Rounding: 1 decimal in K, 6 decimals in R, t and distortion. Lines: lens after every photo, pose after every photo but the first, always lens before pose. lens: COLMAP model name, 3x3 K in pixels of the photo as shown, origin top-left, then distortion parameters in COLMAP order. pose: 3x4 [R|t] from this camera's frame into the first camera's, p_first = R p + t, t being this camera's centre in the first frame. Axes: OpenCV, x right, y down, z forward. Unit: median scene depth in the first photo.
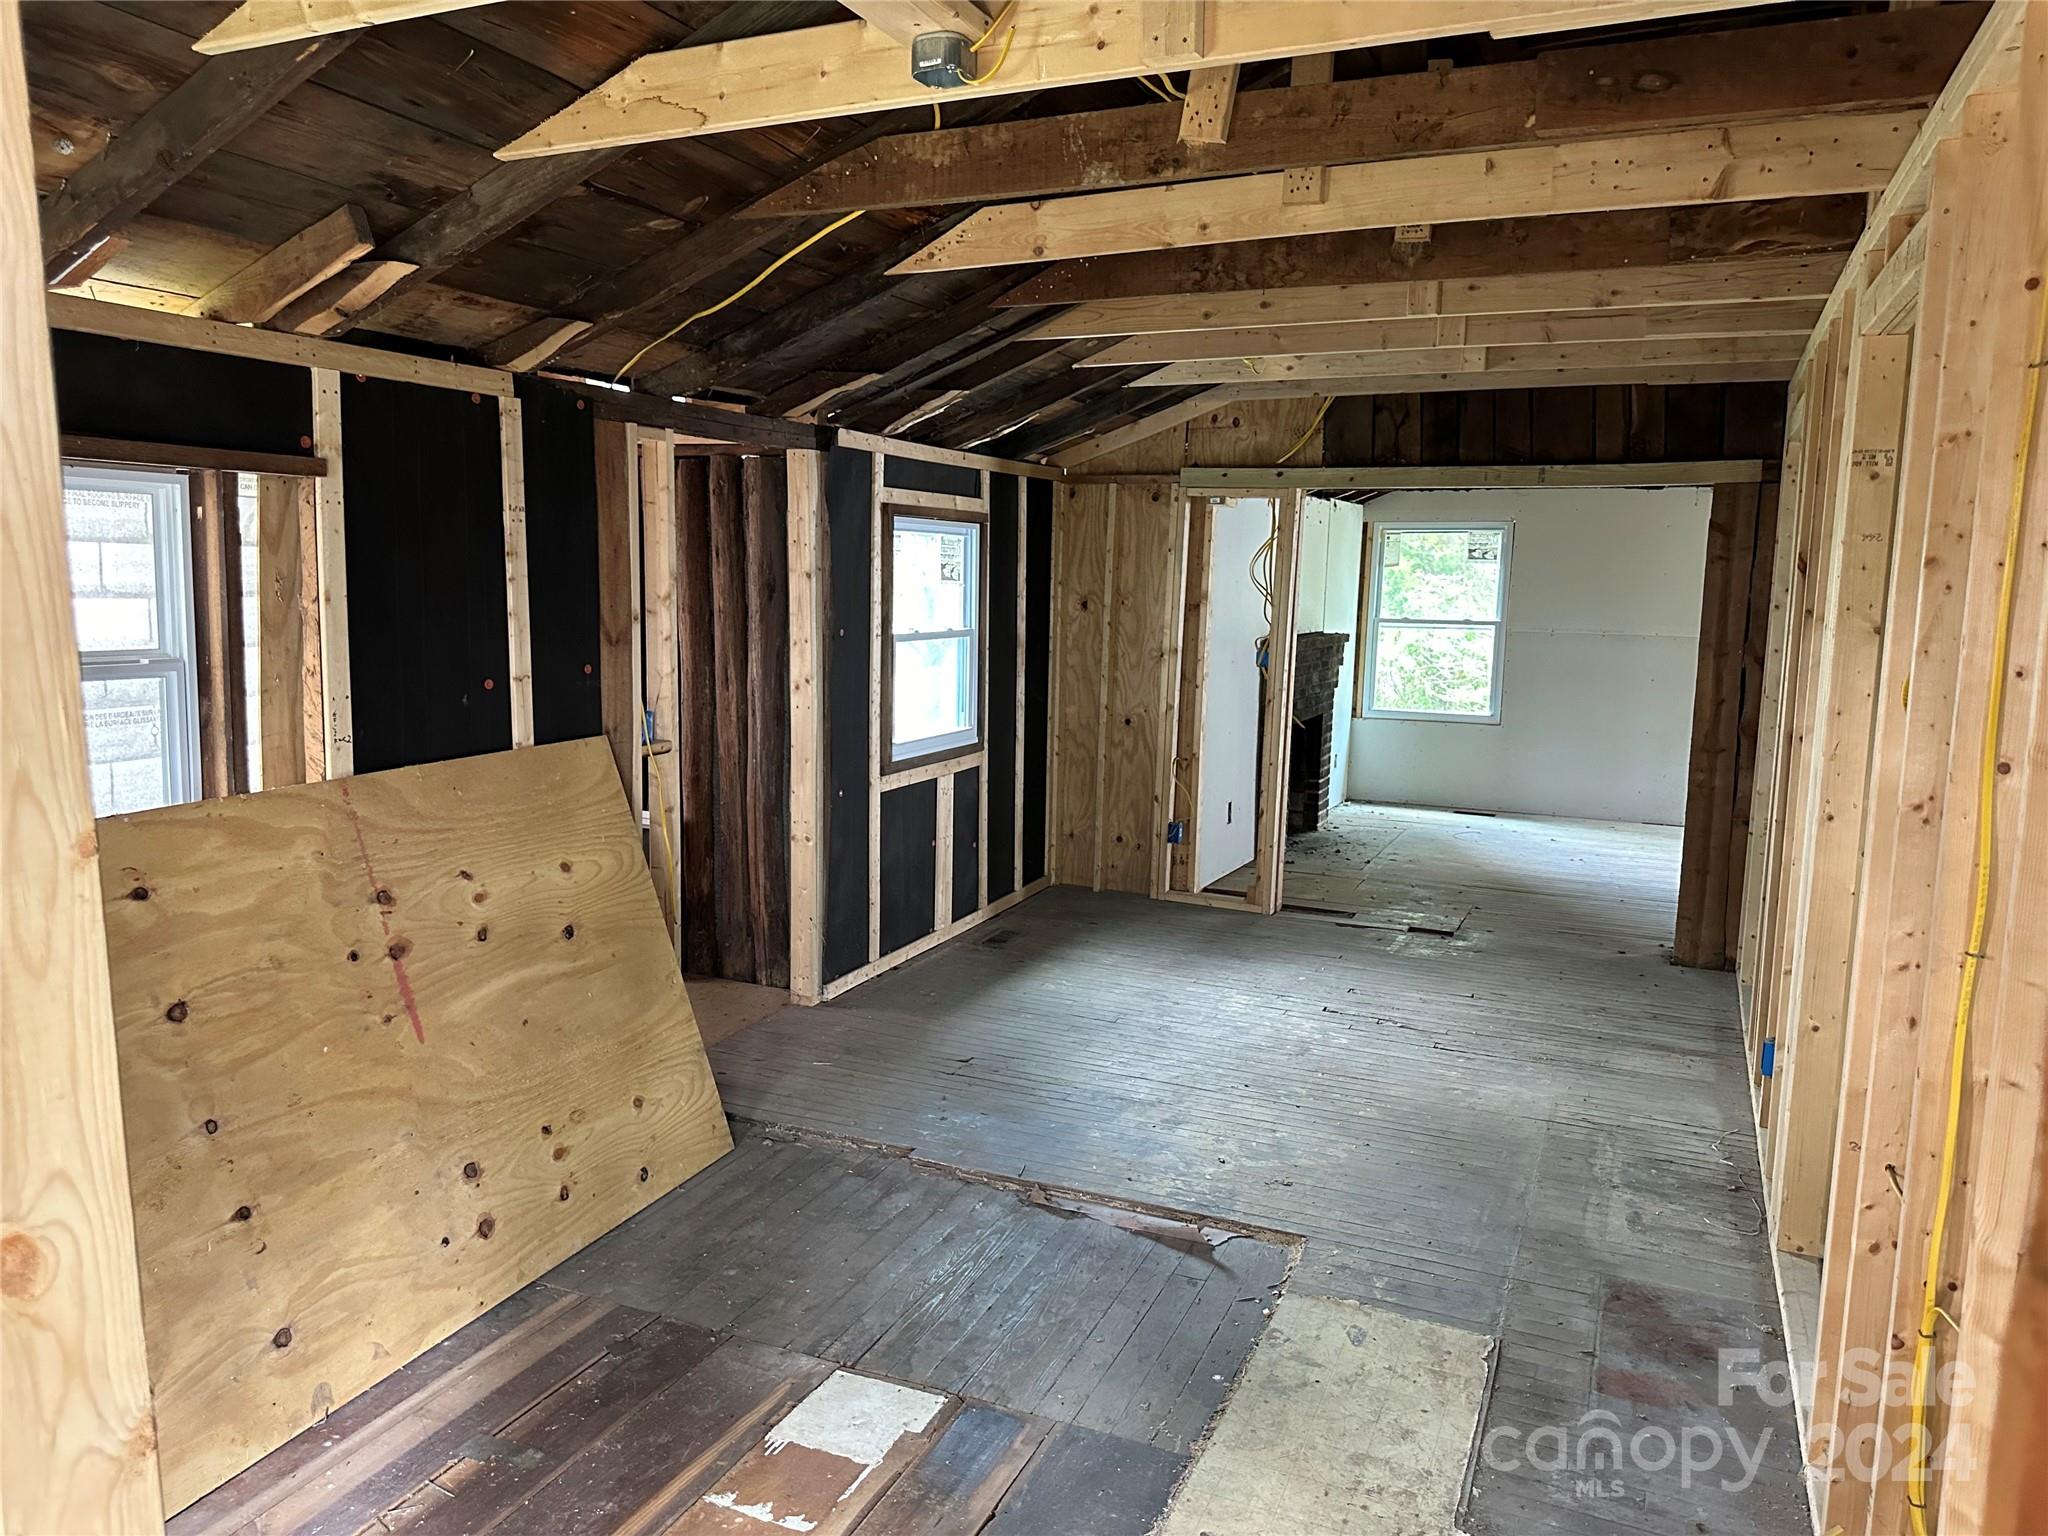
lens RADIAL K [[1438.1, 0, 1027.2], [0, 1438.1, 757.4], [0, 0, 1]] dist [0.039460, -0.043009]
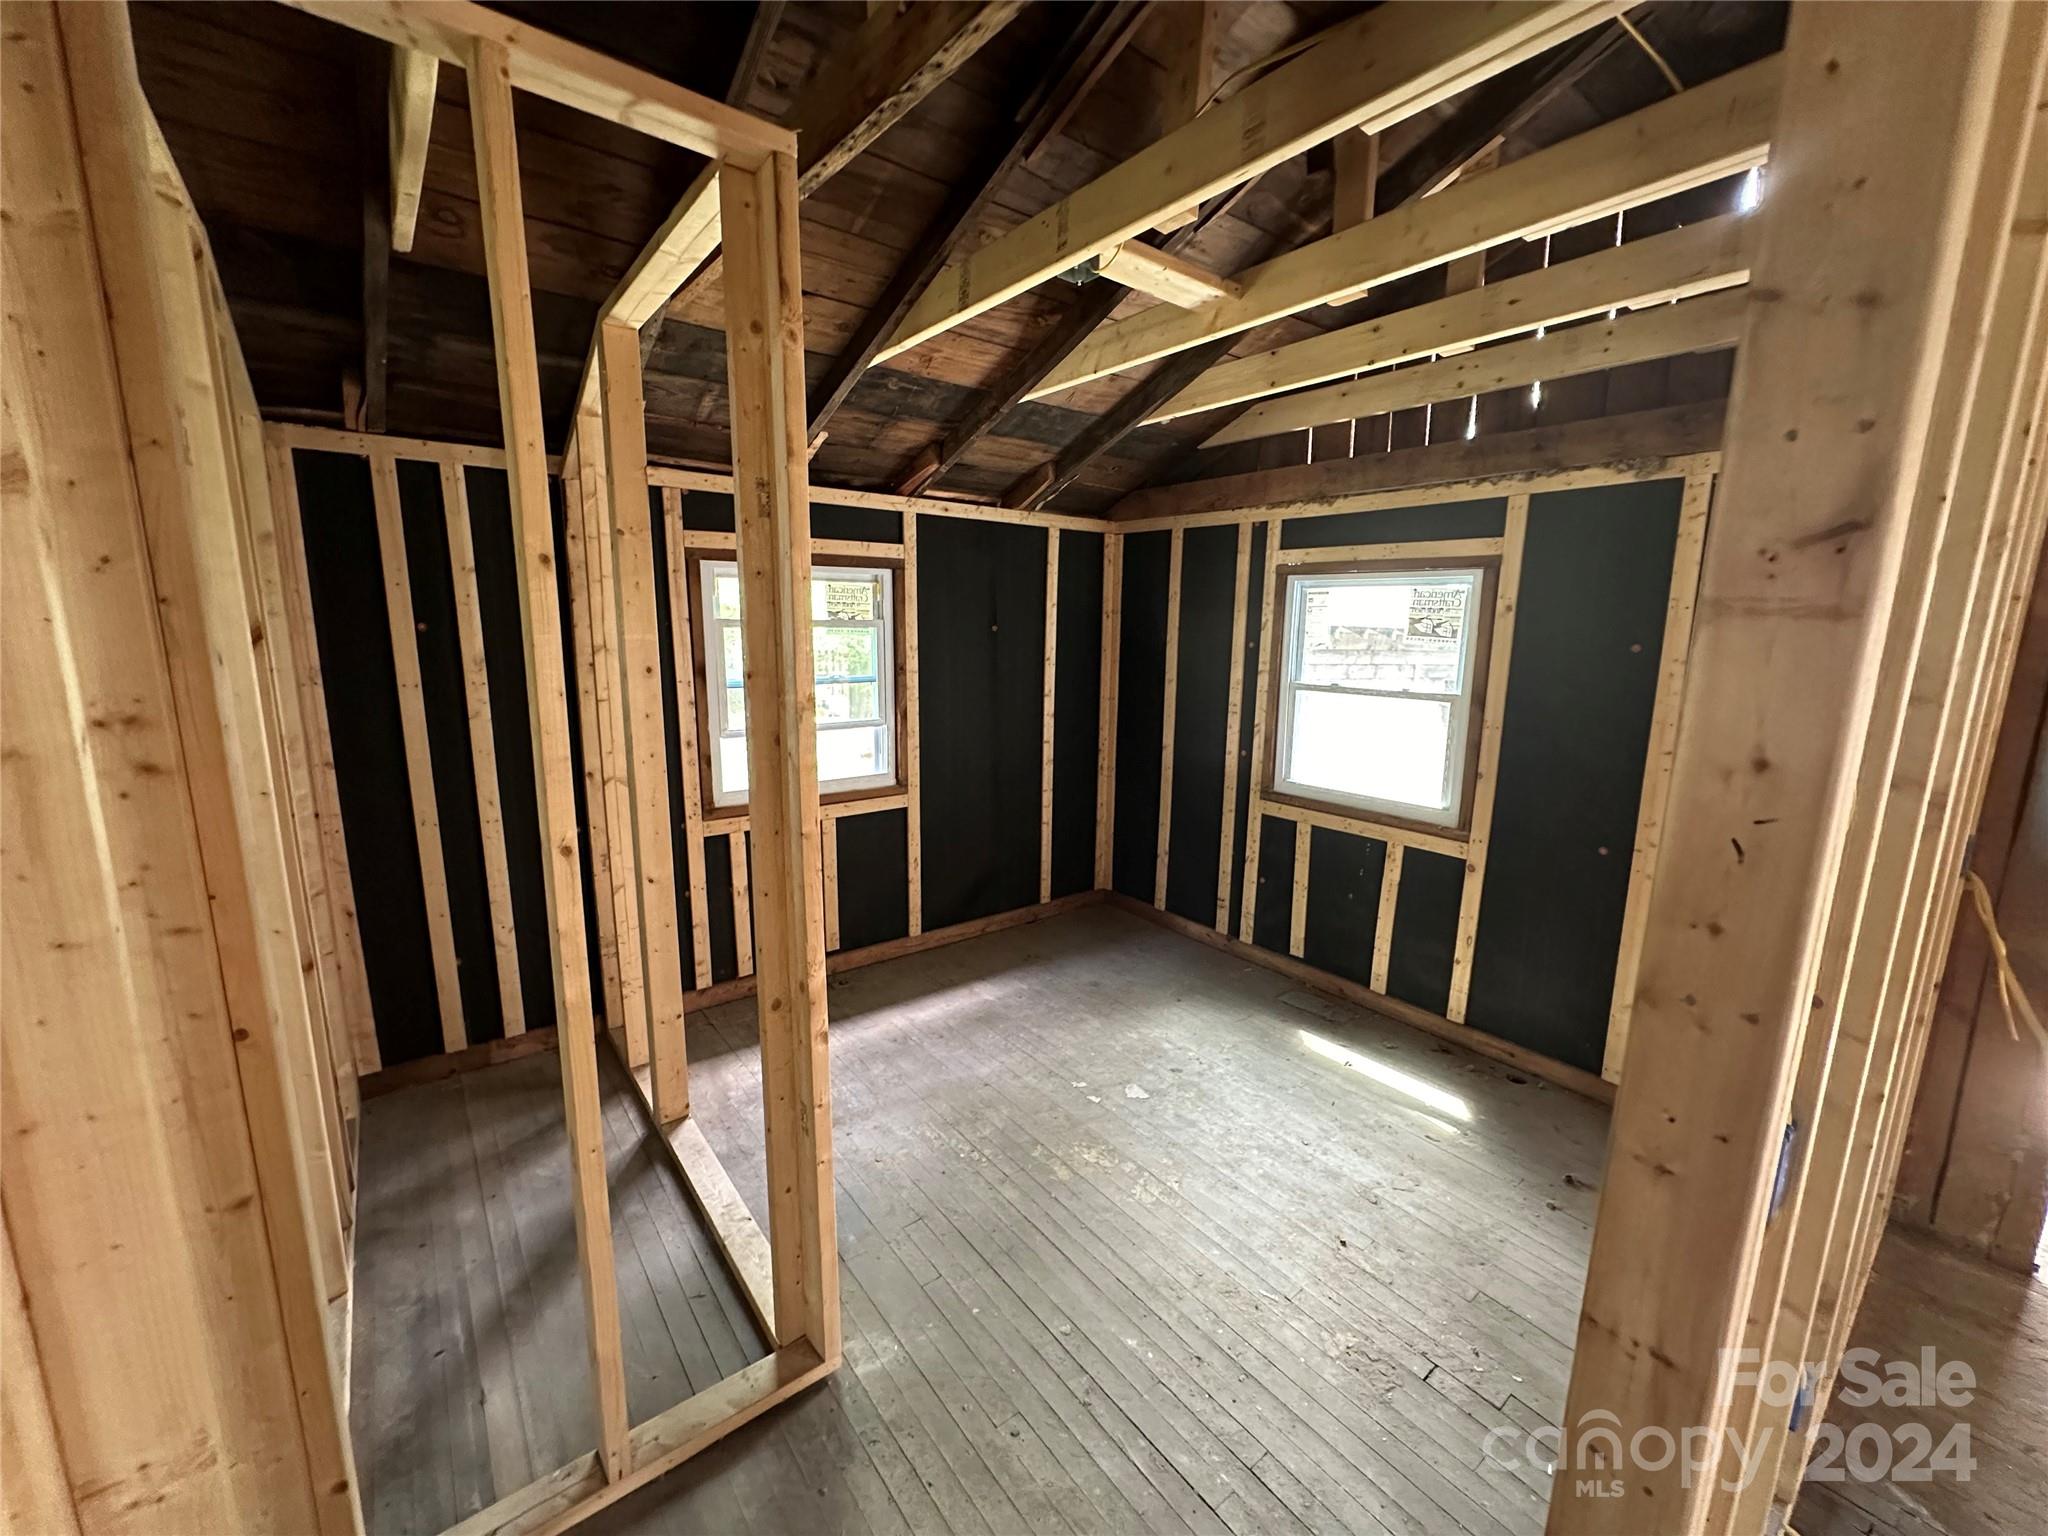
lens RADIAL K [[808.0, 0, 1030.3], [0, 808.0, 775.4], [0, 0, 1]] dist [0.000626, 0.000082]
pose [[-0.450615, 0.136345, -0.882245, 0.561882], [-0.145289, 0.963891, 0.223170, -0.125698], [0.880816, 0.228745, -0.414534, 1.097196]]
